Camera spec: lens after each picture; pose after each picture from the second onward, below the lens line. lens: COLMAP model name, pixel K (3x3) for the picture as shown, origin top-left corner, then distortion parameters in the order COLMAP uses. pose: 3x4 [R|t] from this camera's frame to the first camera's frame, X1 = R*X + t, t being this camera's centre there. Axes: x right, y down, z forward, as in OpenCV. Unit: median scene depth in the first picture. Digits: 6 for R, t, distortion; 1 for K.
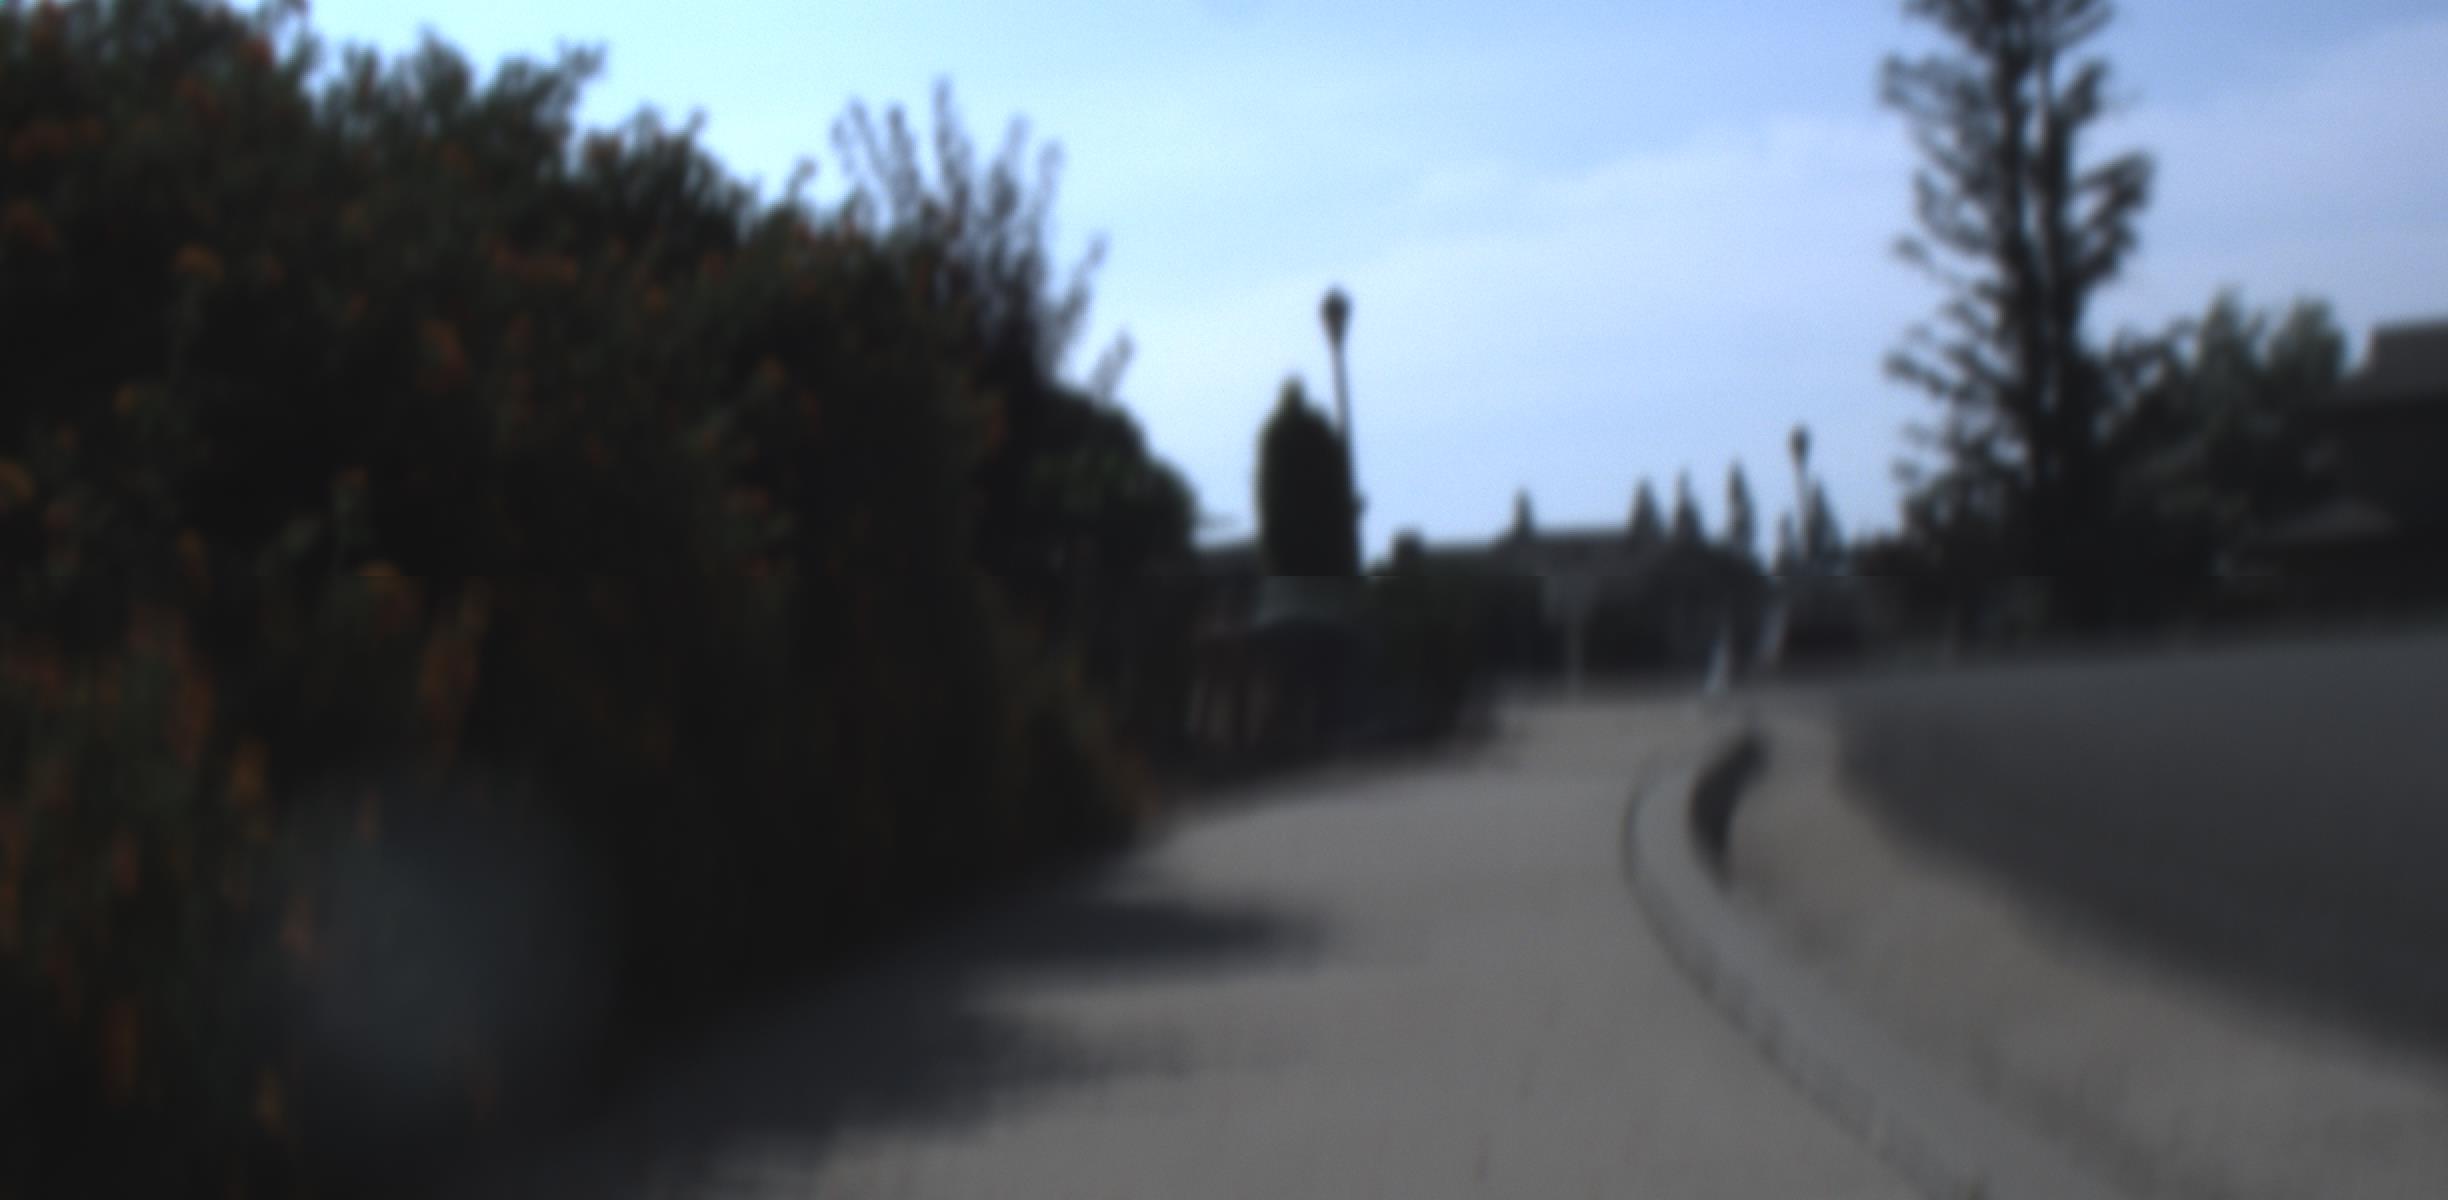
lens RADIAL K [[6302.7, 0, 1241.1], [0, 6302.7, 624.1], [0, 0, 1]] dist [0.123442, 0.000000]
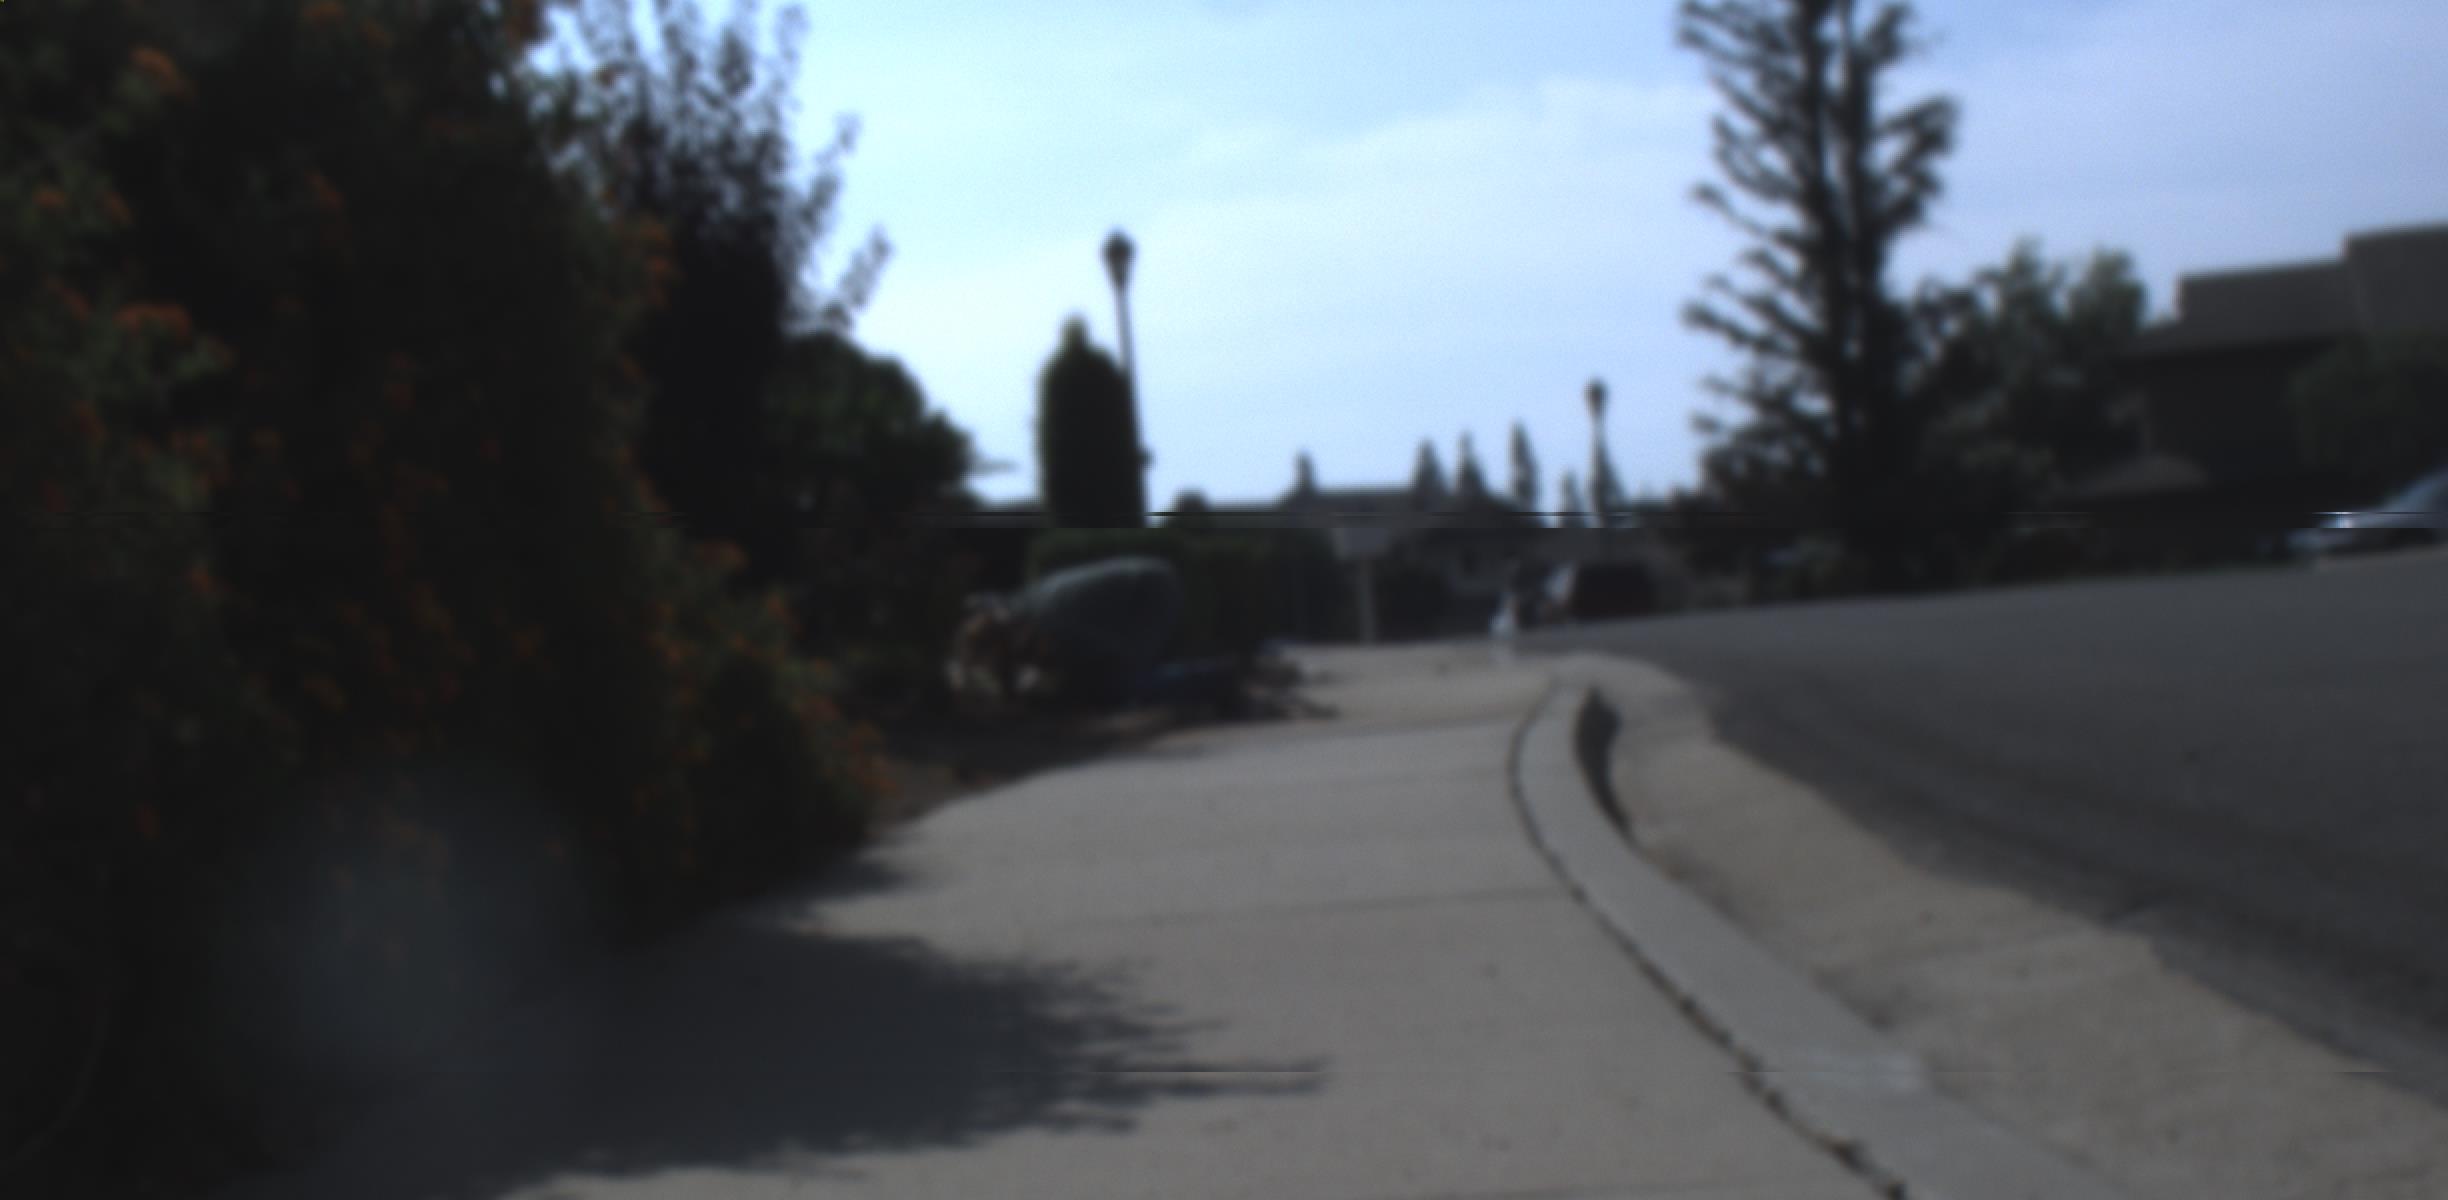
lens RADIAL K [[6302.7, 0, 1221.9], [0, 6302.7, 606.5], [0, 0, 1]] dist [0.123442, 0.000000]
pose [[0.999486, -0.004610, 0.031737, 0.000065], [0.004513, 0.999985, 0.003126, 0.000433], [-0.031751, -0.002981, 0.999491, 0.032953]]
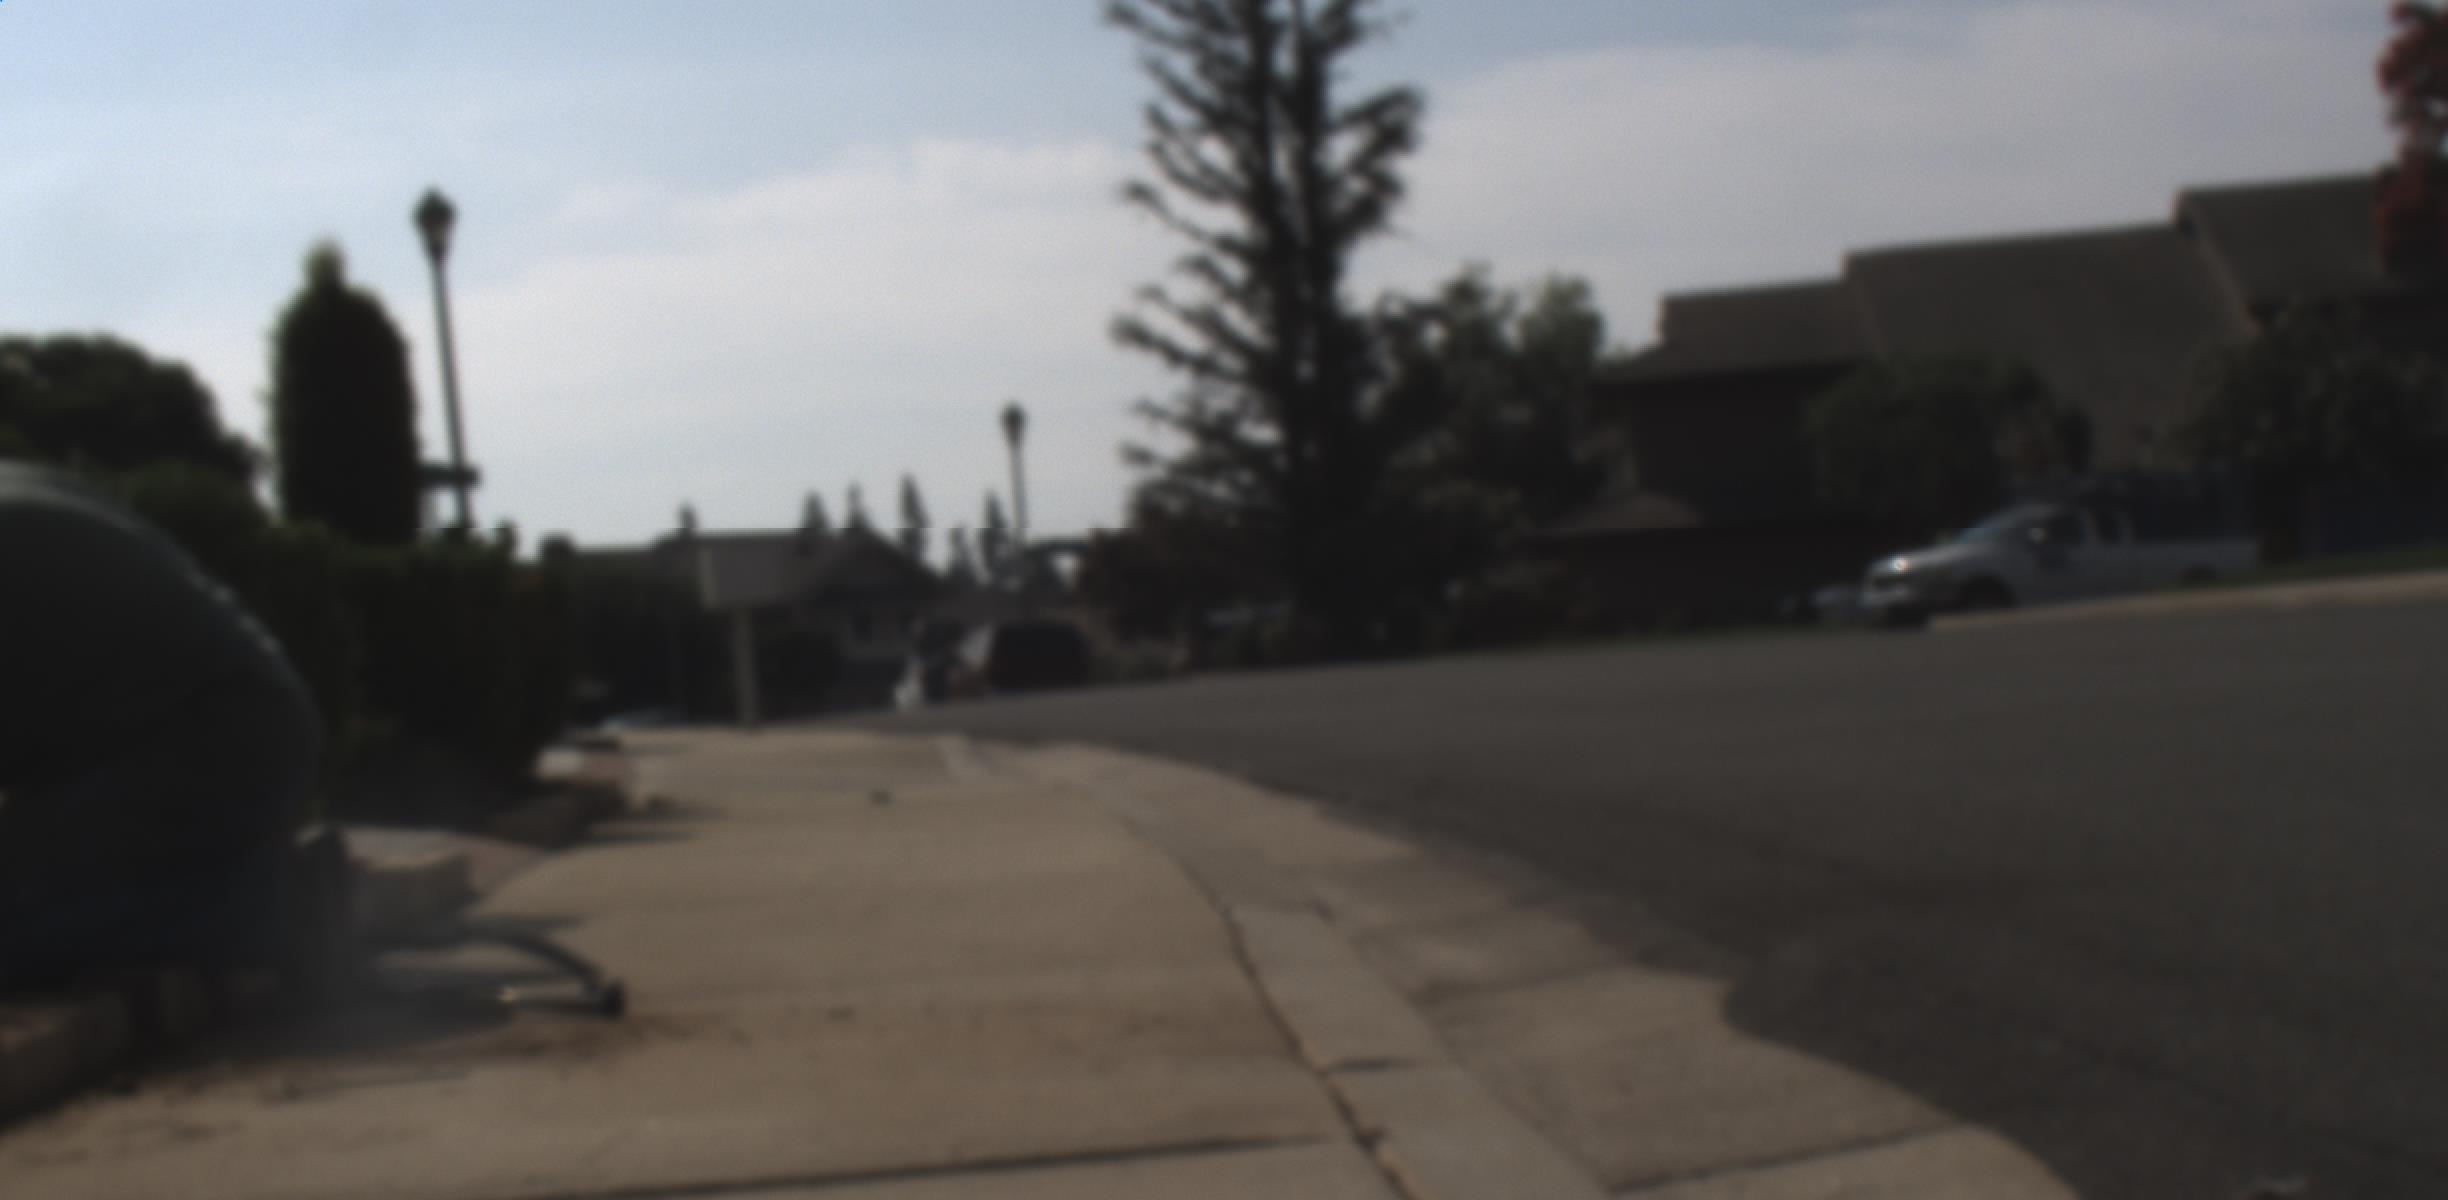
lens RADIAL K [[6312.2, 0, 1248.2], [0, 6312.2, 595.2], [0, 0, 1]] dist [0.297899, 0.000000]
pose [[0.991144, 0.000891, 0.132789, 0.007143], [0.000150, 0.999969, -0.007833, 0.001297], [-0.132792, 0.007784, 0.991113, 0.154629]]
